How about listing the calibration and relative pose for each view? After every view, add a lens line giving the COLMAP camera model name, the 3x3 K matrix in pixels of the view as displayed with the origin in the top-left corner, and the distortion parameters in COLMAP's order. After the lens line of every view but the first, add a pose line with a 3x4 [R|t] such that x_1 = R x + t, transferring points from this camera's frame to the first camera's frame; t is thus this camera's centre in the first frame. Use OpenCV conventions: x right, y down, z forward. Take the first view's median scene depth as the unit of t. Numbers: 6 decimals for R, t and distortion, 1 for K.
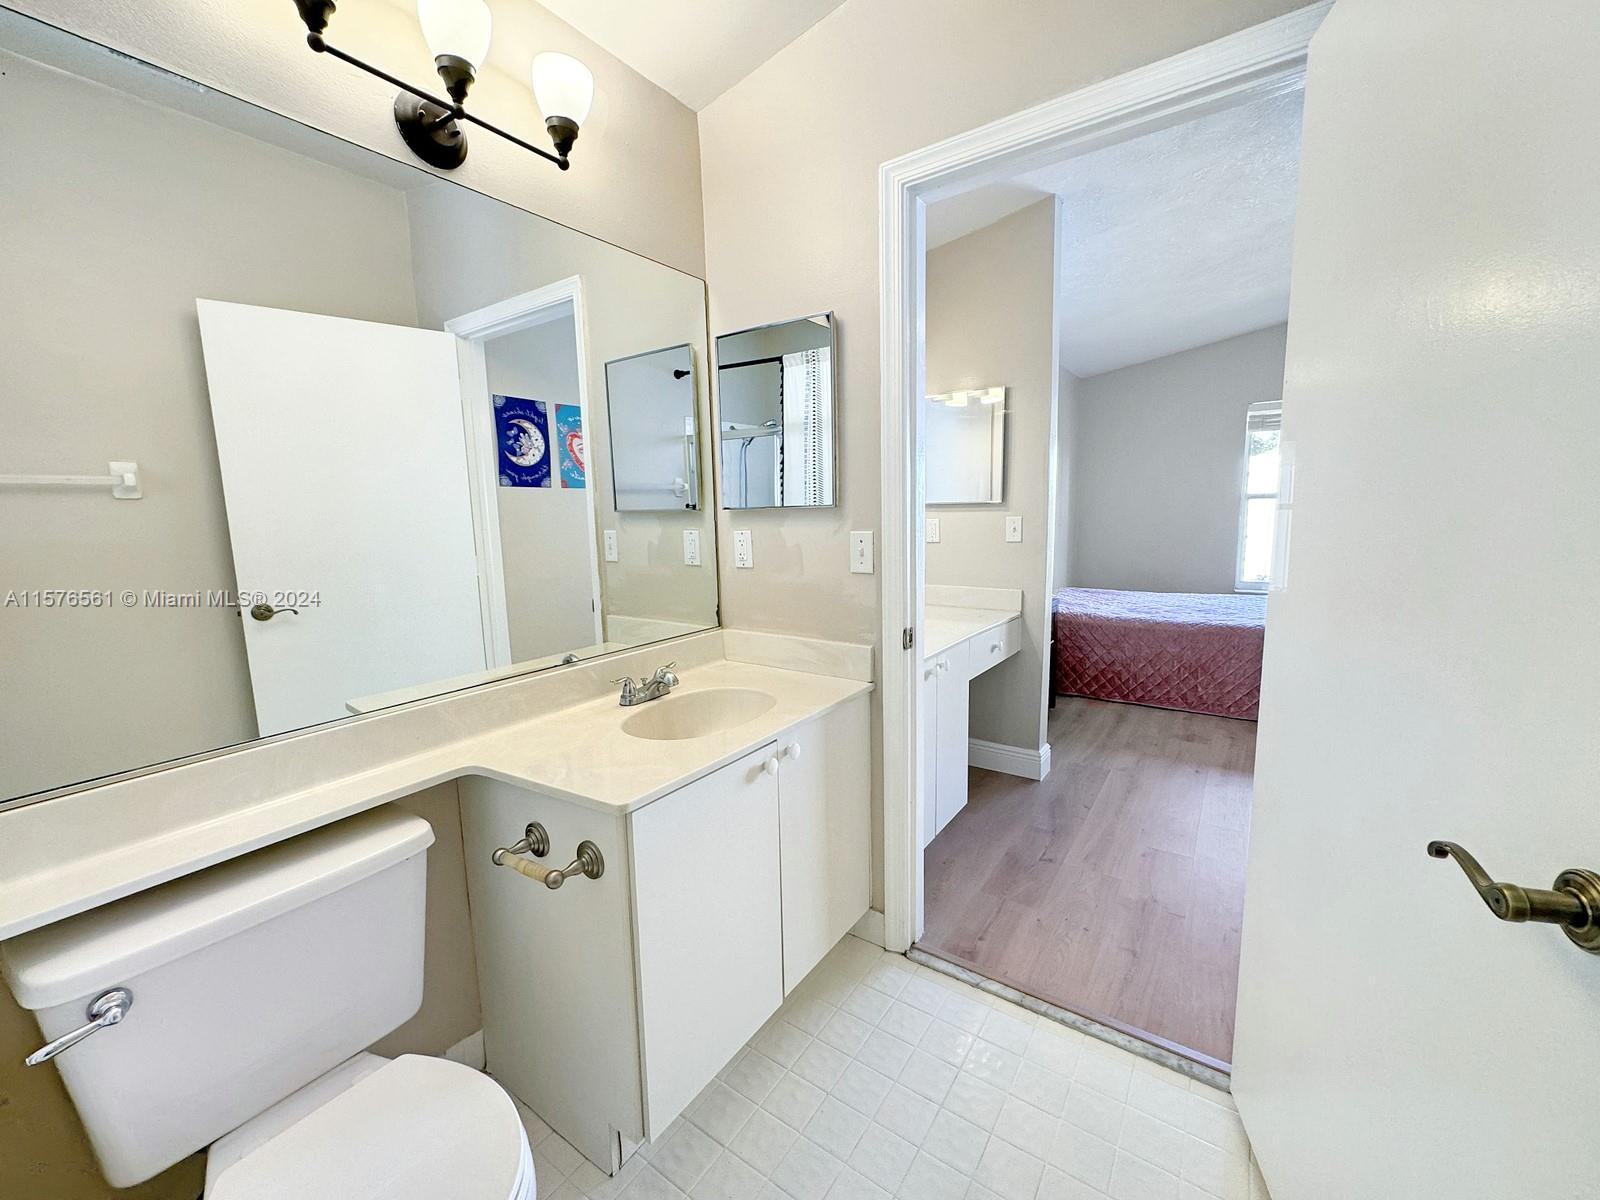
lens RADIAL K [[639.7, 0, 798.9], [0, 639.7, 599.0], [0, 0, 1]] dist [-0.000482, 0.000044]
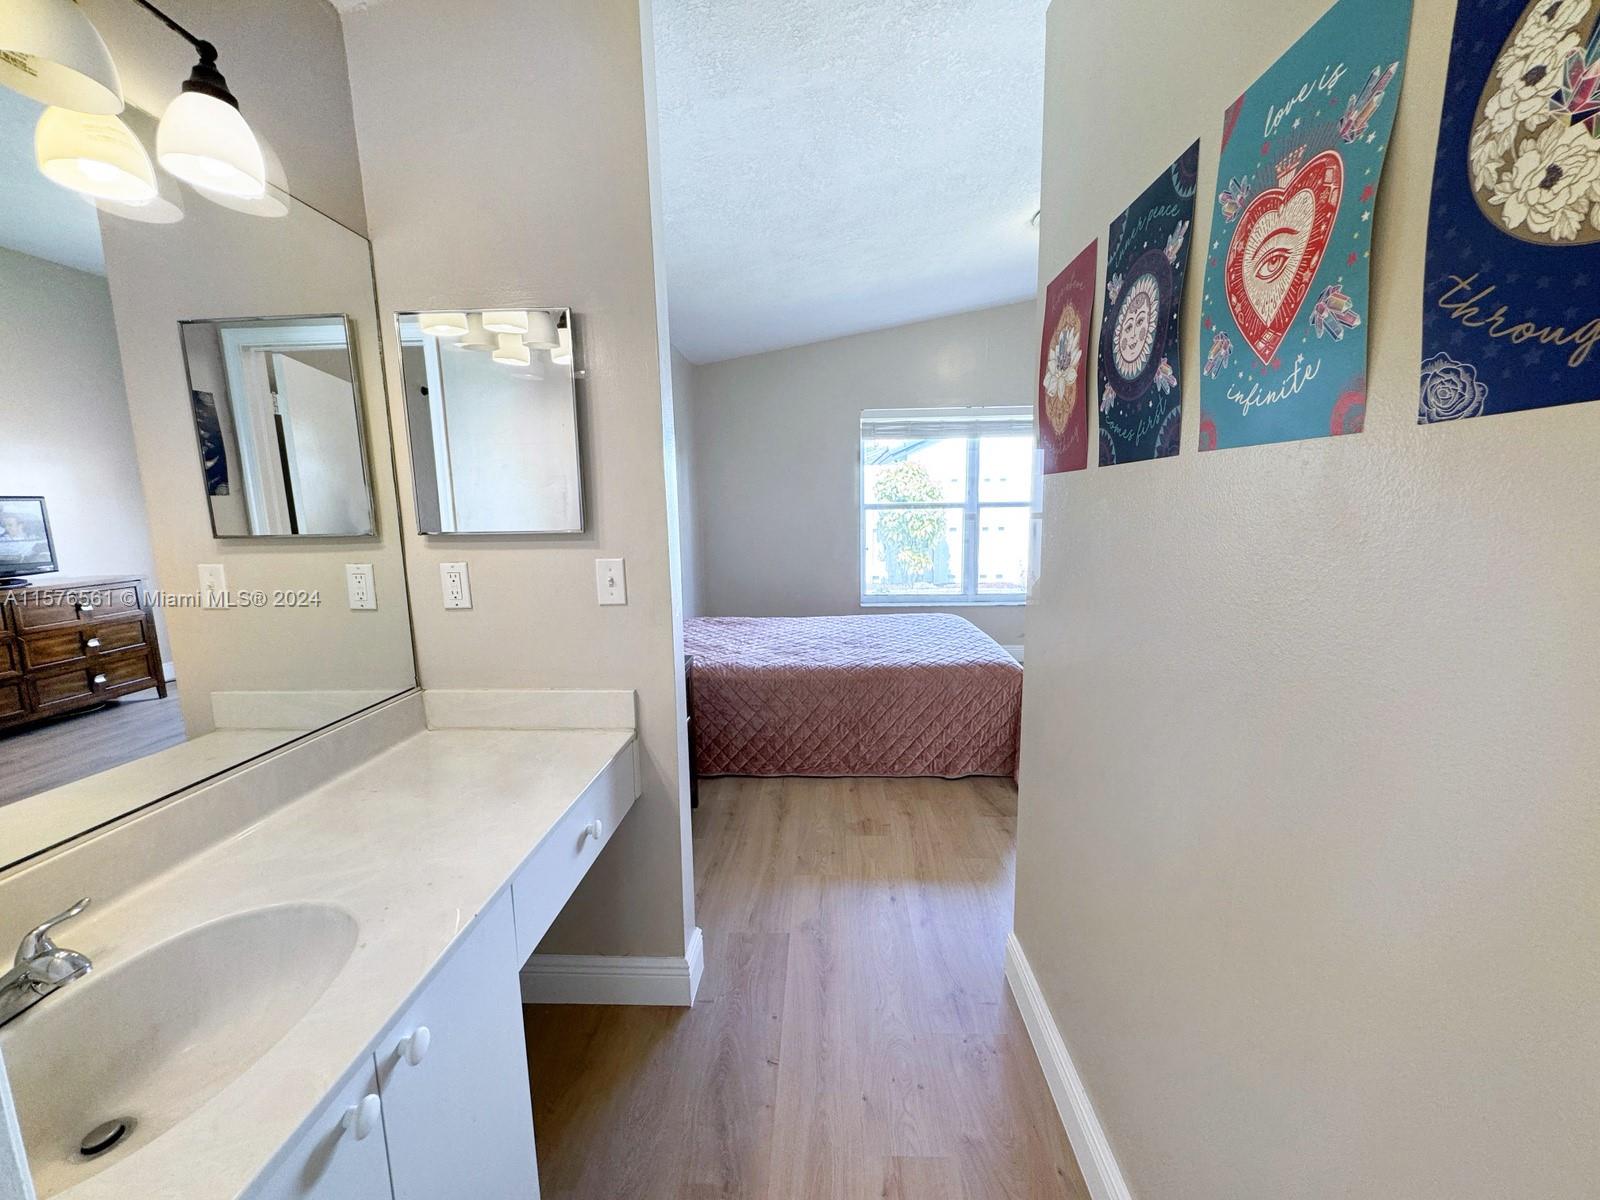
lens RADIAL K [[639.7, 0, 798.9], [0, 639.7, 599.0], [0, 0, 1]] dist [-0.000482, 0.000044]
pose [[0.842710, -0.071622, 0.533582, 0.135094], [0.072410, 0.997184, 0.019489, -0.068868], [-0.533475, 0.022213, 0.845524, 0.343326]]
